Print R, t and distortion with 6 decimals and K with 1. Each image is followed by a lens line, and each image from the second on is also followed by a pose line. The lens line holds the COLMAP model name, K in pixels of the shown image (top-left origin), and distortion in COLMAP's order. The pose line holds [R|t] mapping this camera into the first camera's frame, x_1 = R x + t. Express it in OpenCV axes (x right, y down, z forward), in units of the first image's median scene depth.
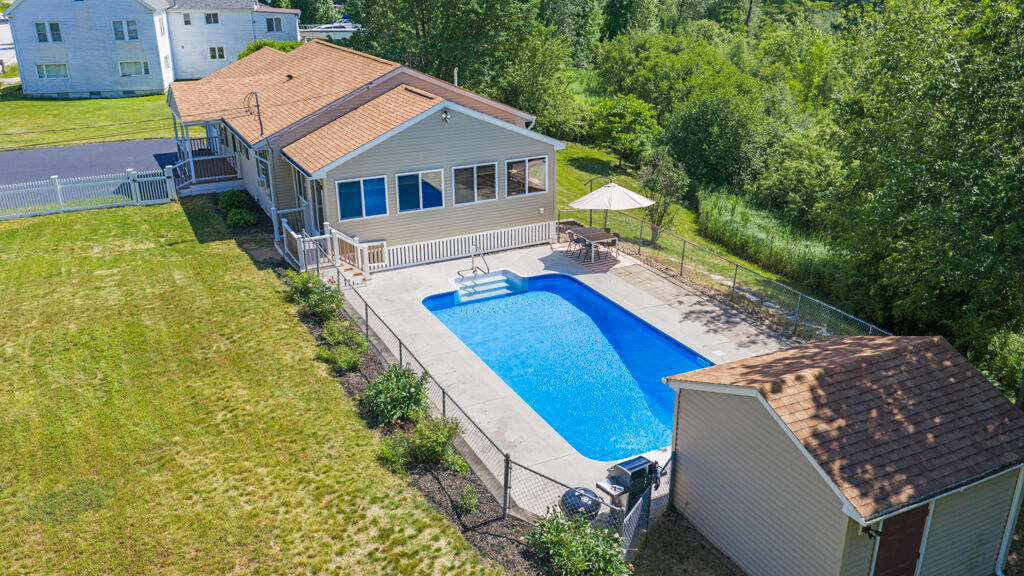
lens RADIAL K [[846.1, 0, 512.0], [0, 846.1, 288.0], [0, 0, 1]] dist [0.036482, -0.082344]
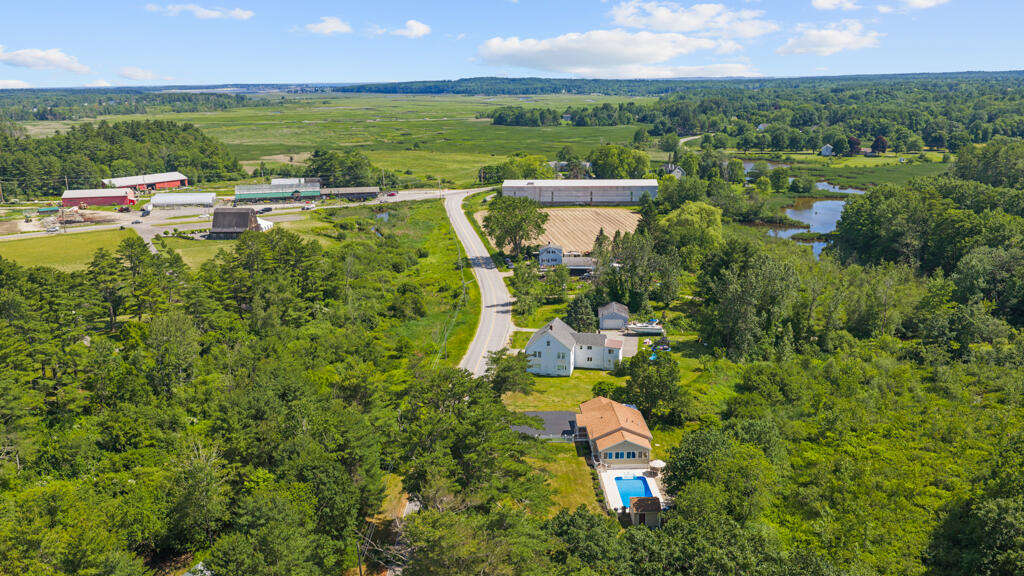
lens RADIAL K [[846.1, 0, 512.0], [0, 846.1, 288.0], [0, 0, 1]] dist [0.036482, -0.082344]
pose [[0.909514, 0.102199, -0.402914, 1.285175], [-0.151002, 0.984318, -0.091190, -0.554917], [0.387277, 0.143779, 0.910683, -4.144153]]
